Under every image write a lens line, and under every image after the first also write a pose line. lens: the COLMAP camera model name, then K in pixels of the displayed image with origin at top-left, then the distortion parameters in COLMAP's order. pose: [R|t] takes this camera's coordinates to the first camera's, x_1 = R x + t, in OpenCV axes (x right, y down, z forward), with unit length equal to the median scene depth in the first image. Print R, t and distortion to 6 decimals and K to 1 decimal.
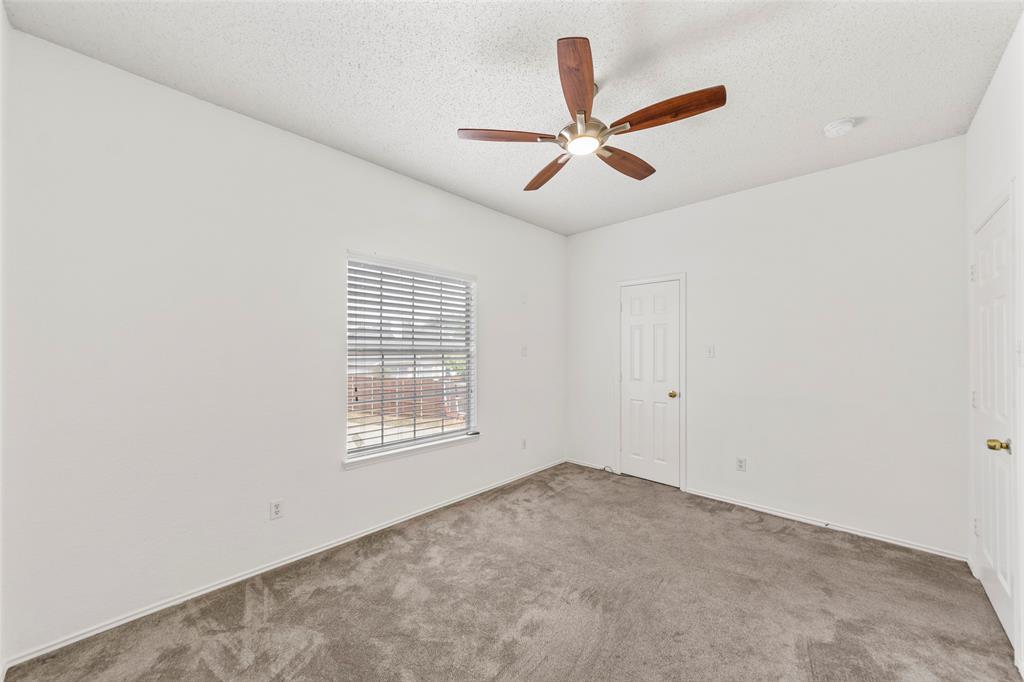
lens RADIAL K [[370.4, 0, 511.6], [0, 370.4, 350.0], [0, 0, 1]] dist [-0.000938, -0.000103]
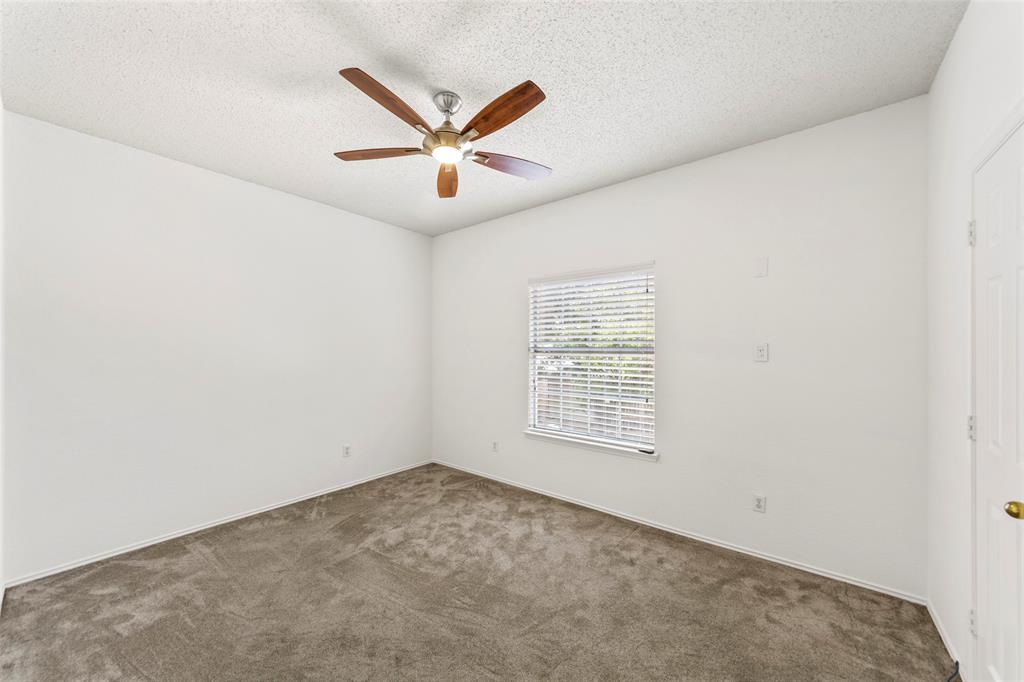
lens RADIAL K [[370.4, 0, 511.6], [0, 370.4, 350.0], [0, 0, 1]] dist [-0.000938, -0.000103]
pose [[0.086197, 0.014037, -0.996179, 0.956910], [0.018796, 0.999700, 0.015713, -0.030969], [0.996101, -0.020079, 0.085908, 0.849536]]
